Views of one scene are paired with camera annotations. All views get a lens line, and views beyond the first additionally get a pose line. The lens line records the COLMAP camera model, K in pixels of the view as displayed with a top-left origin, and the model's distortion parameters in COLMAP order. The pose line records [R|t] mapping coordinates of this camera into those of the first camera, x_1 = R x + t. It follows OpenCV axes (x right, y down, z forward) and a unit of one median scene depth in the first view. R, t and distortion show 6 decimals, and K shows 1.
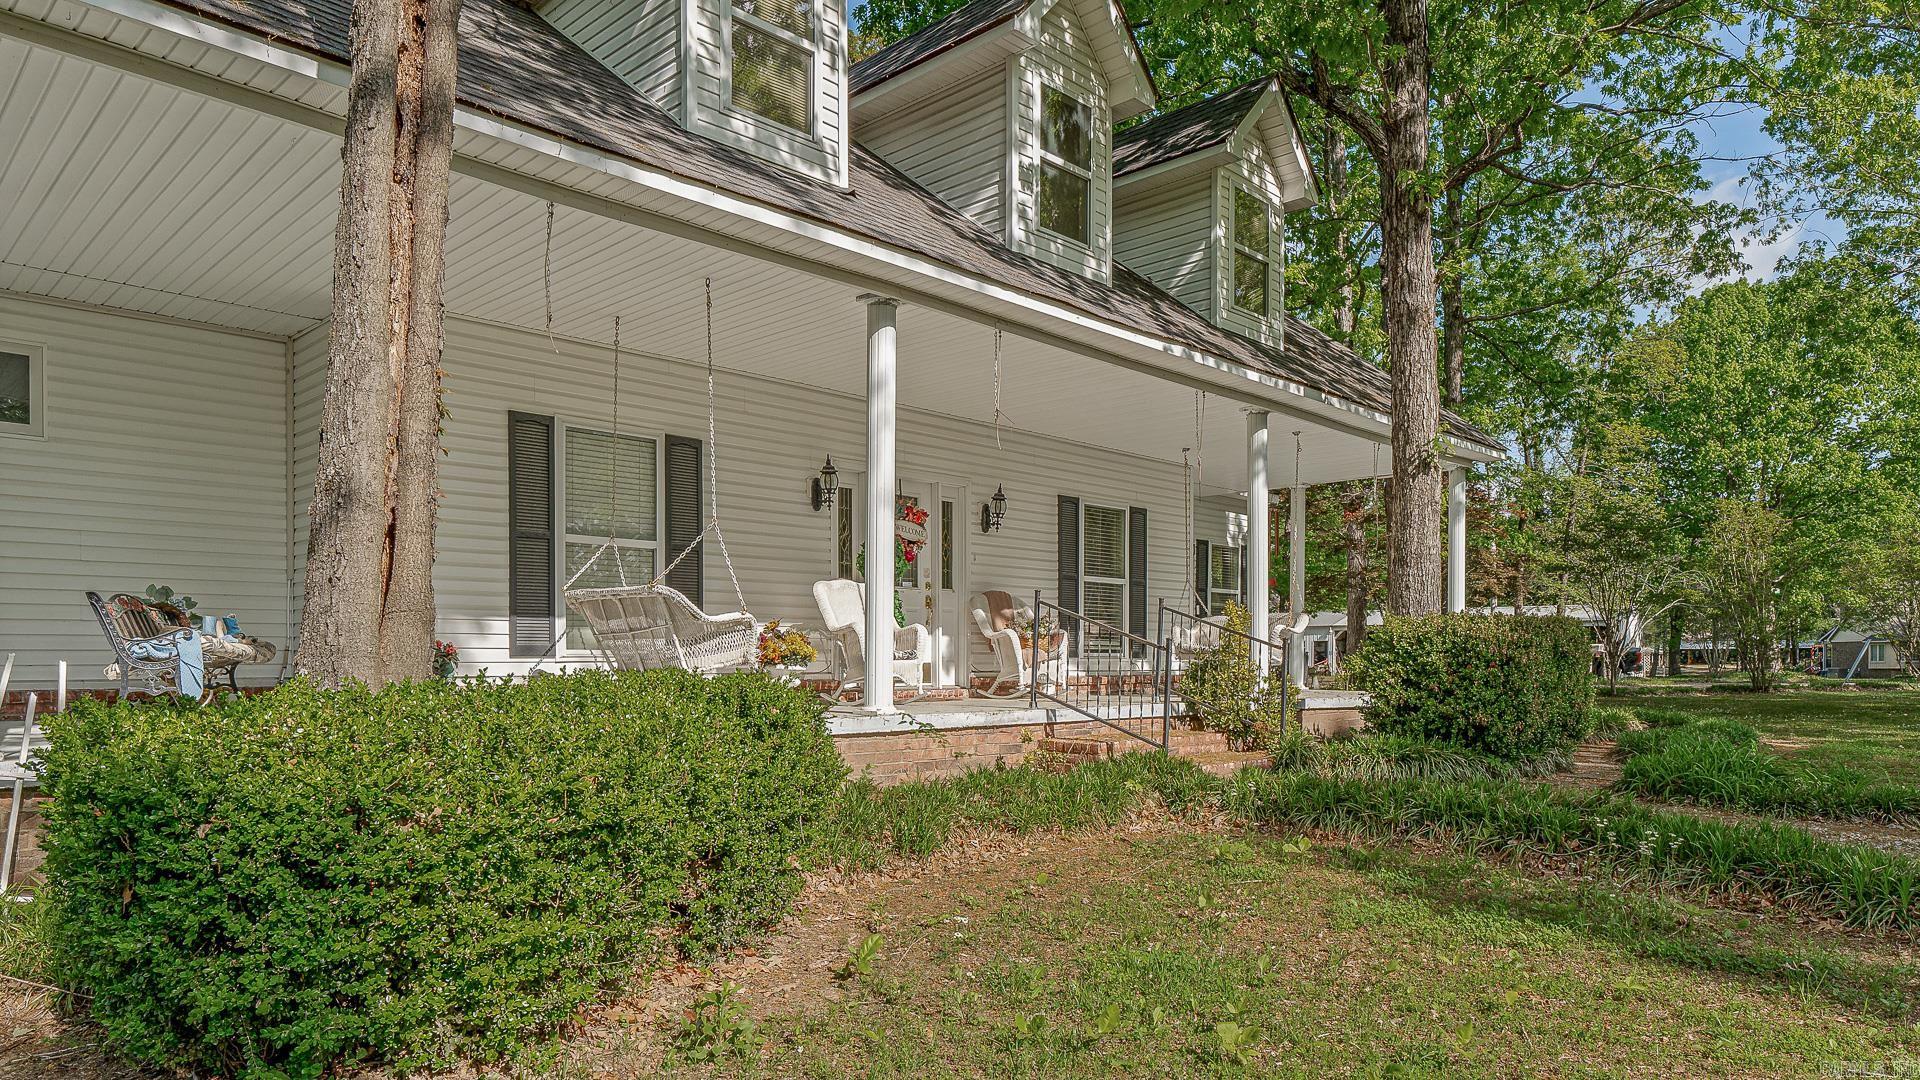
lens RADIAL K [[1142.1, 0, 960.0], [0, 1142.1, 540.0], [0, 0, 1]] dist [0.000708, -0.000069]
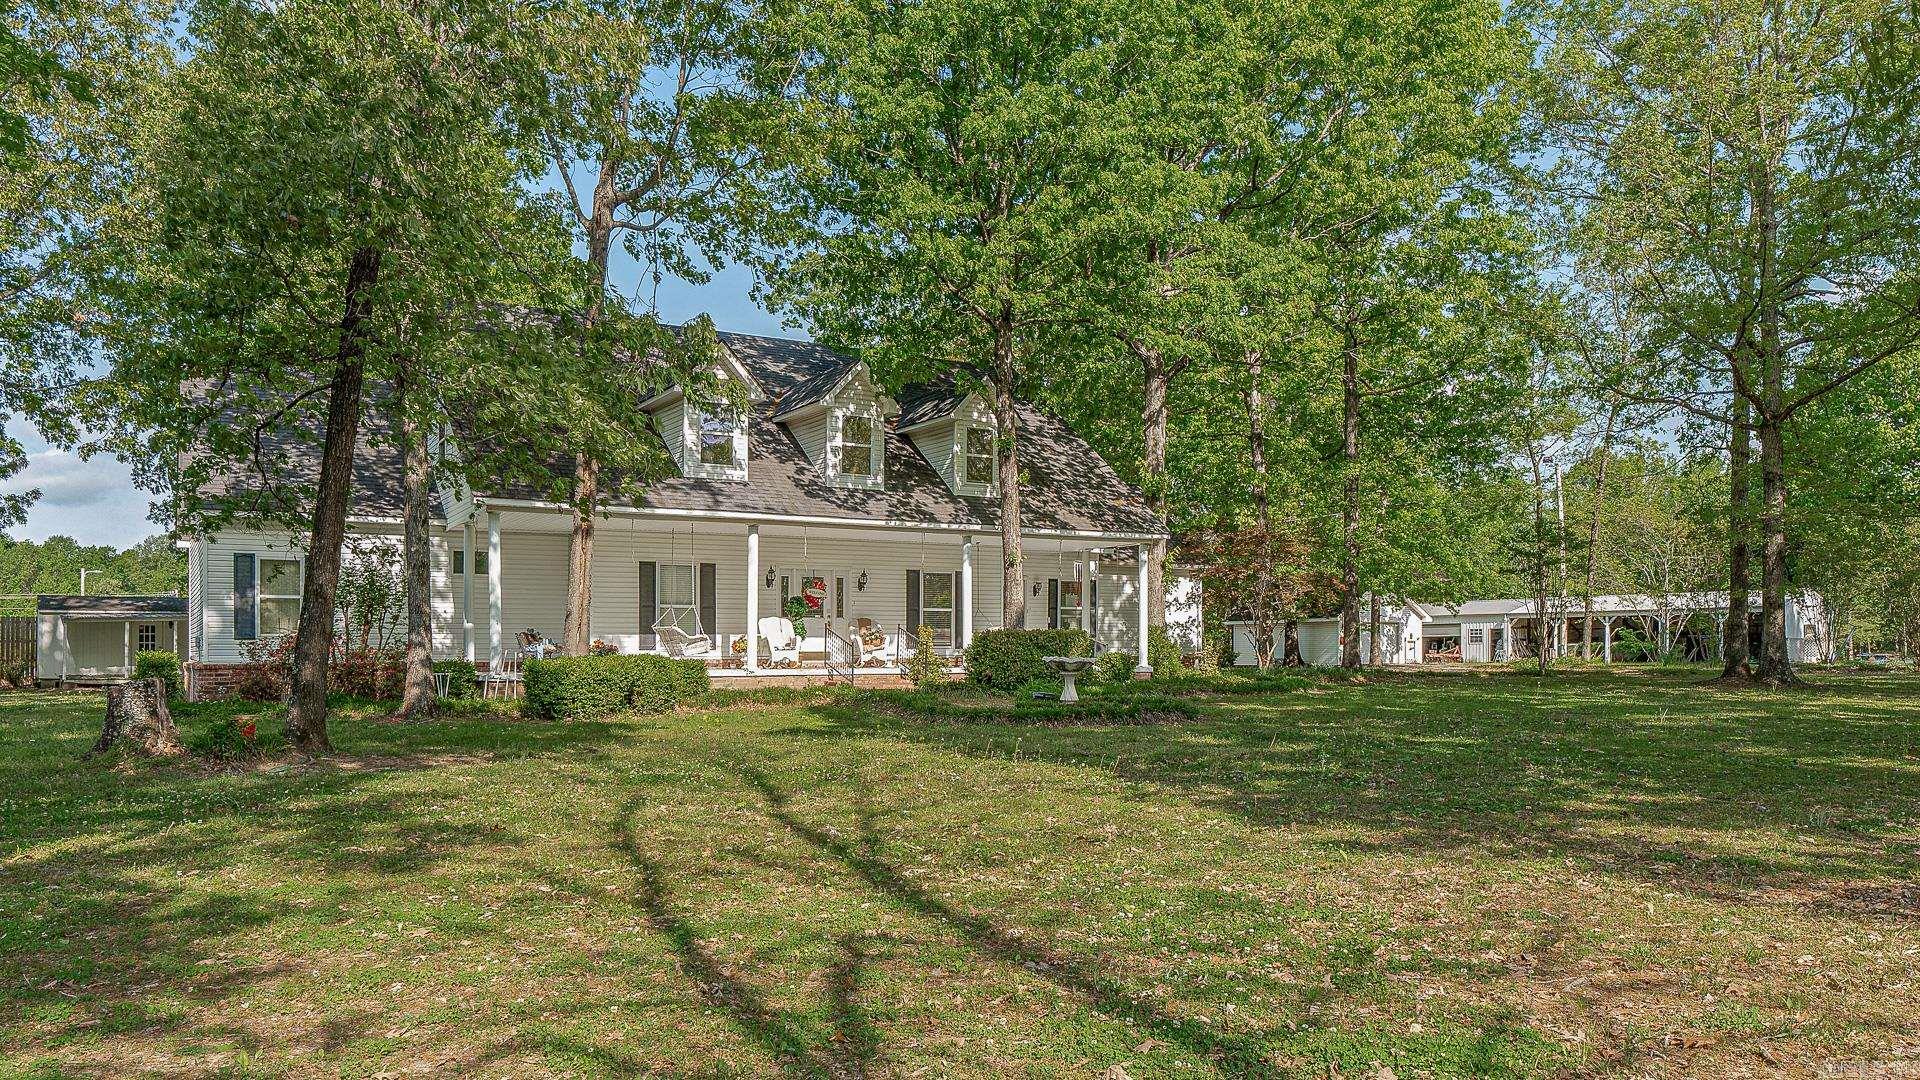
lens RADIAL K [[1147.0, 0, 960.0], [0, 1147.0, 540.0], [0, 0, 1]] dist [-0.002852, -0.000352]
pose [[0.973025, -0.030872, -0.228625, 0.869723], [0.032515, 0.999465, 0.003422, -0.128470], [0.228397, -0.010763, 0.973509, -1.327395]]
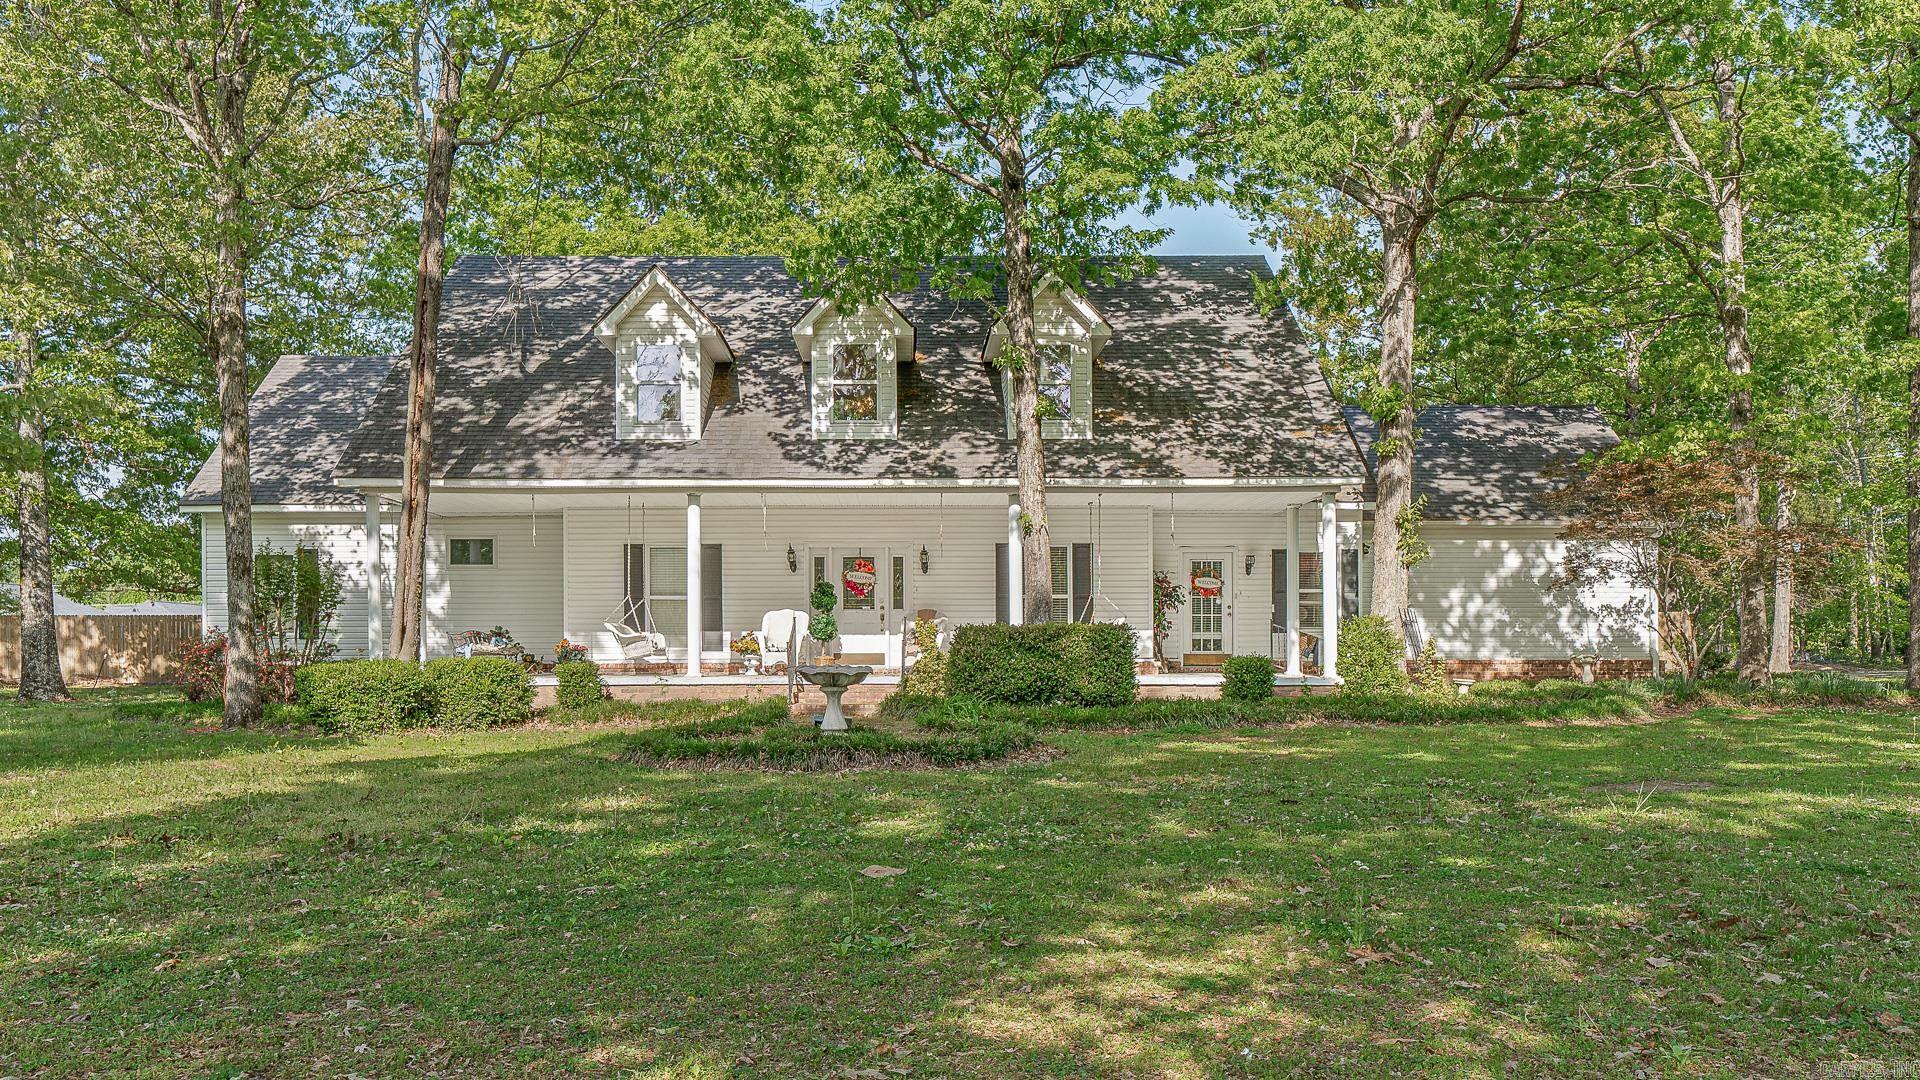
lens RADIAL K [[1382.8, 0, 960.0], [0, 1382.8, 540.0], [0, 0, 1]] dist [0.005322, 0.001263]
pose [[0.754966, -0.058008, -0.653193, 1.687311], [0.072682, 0.997345, -0.004565, -0.051777], [0.651723, -0.044029, 0.757178, -0.597553]]
